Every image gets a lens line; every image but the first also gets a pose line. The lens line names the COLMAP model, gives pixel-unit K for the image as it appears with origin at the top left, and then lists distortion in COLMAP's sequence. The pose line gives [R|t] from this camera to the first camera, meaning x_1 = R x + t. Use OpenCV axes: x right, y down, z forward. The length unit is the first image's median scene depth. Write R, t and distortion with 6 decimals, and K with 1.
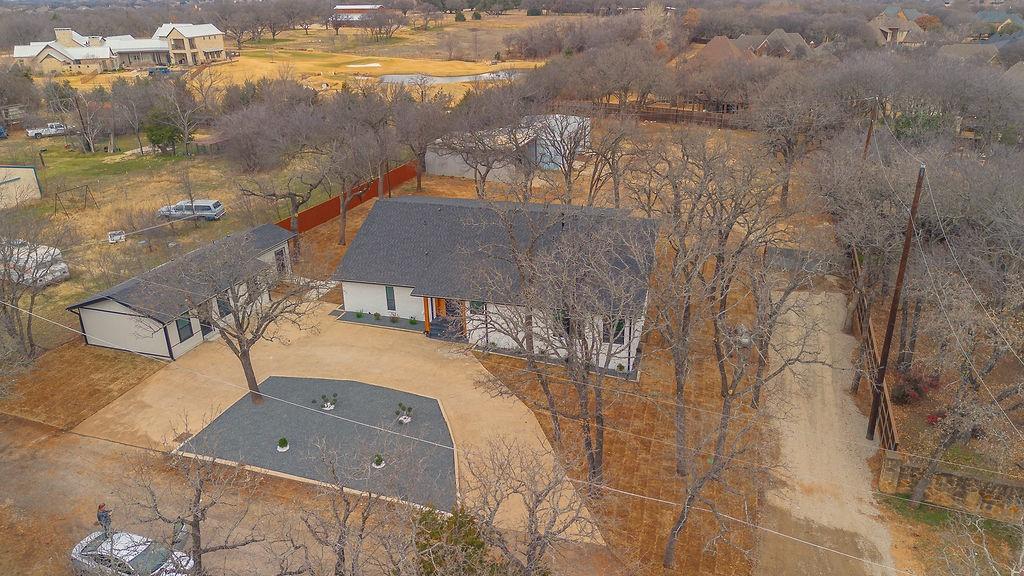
lens RADIAL K [[717.2, 0, 512.4], [0, 717.2, 291.8], [0, 0, 1]] dist [0.025563, -0.017319]
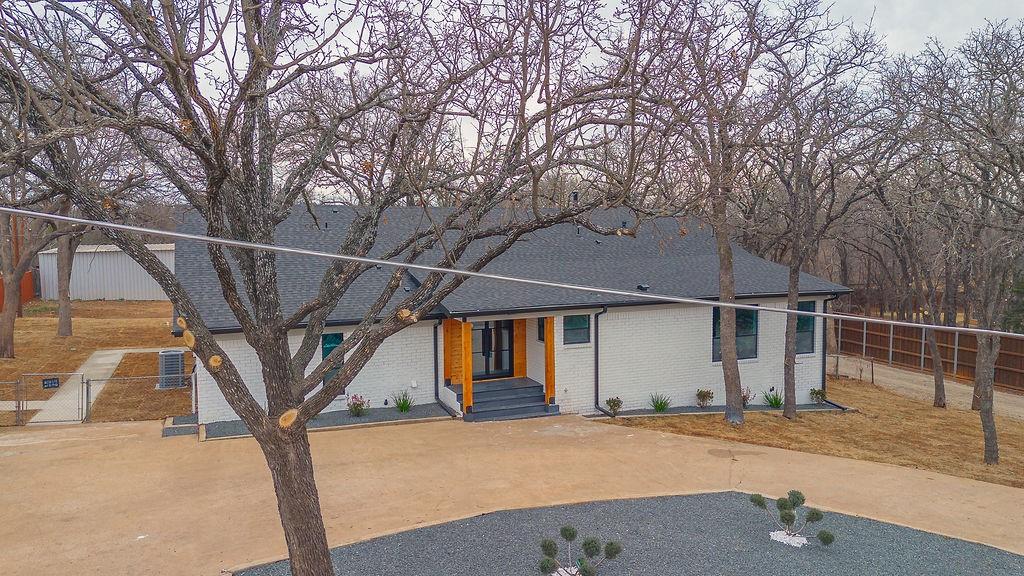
lens RADIAL K [[717.2, 0, 512.5], [0, 717.2, 290.1], [0, 0, 1]] dist [0.025563, -0.017319]
pose [[0.778634, -0.044792, 0.625878, -0.395904], [0.241341, 0.942098, -0.232821, 0.103050], [-0.579210, 0.332332, 0.744360, 0.686695]]
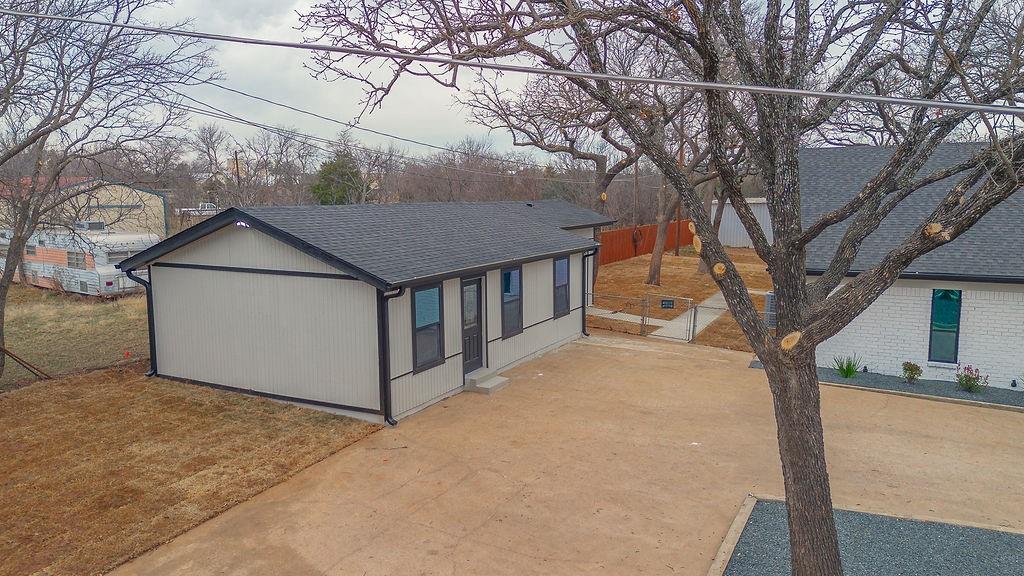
lens RADIAL K [[717.2, 0, 511.6], [0, 717.2, 283.5], [0, 0, 1]] dist [0.025563, -0.017319]
pose [[0.986782, 0.035628, -0.158090, -0.369383], [-0.075962, 0.963416, -0.257021, 0.111371], [0.143149, 0.265633, 0.953387, 0.692951]]
